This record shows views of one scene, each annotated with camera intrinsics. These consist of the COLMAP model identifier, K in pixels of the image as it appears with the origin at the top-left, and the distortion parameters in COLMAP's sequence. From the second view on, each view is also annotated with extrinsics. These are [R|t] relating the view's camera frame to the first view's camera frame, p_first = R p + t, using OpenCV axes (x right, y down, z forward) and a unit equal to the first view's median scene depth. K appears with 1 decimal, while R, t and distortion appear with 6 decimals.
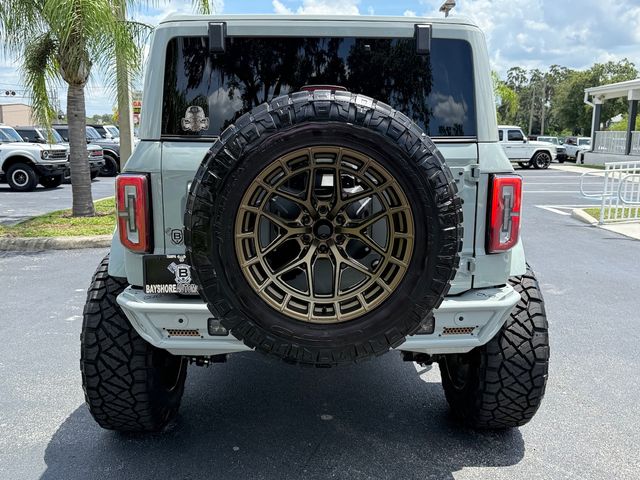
lens RADIAL K [[564.2, 0, 320.0], [0, 564.2, 240.0], [0, 0, 1]] dist [0.154358, -0.282215]
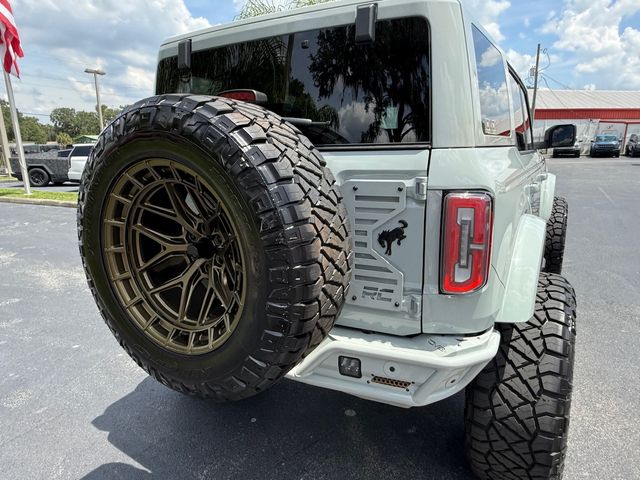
lens RADIAL K [[422.9, 0, 320.0], [0, 422.9, 240.0], [0, 0, 1]] dist [-0.095005, 0.136423]
pose [[0.872815, 0.086278, -0.480365, 0.420617], [-0.063062, 0.995936, 0.064298, -0.074872], [0.483960, -0.025827, 0.874709, 0.428048]]
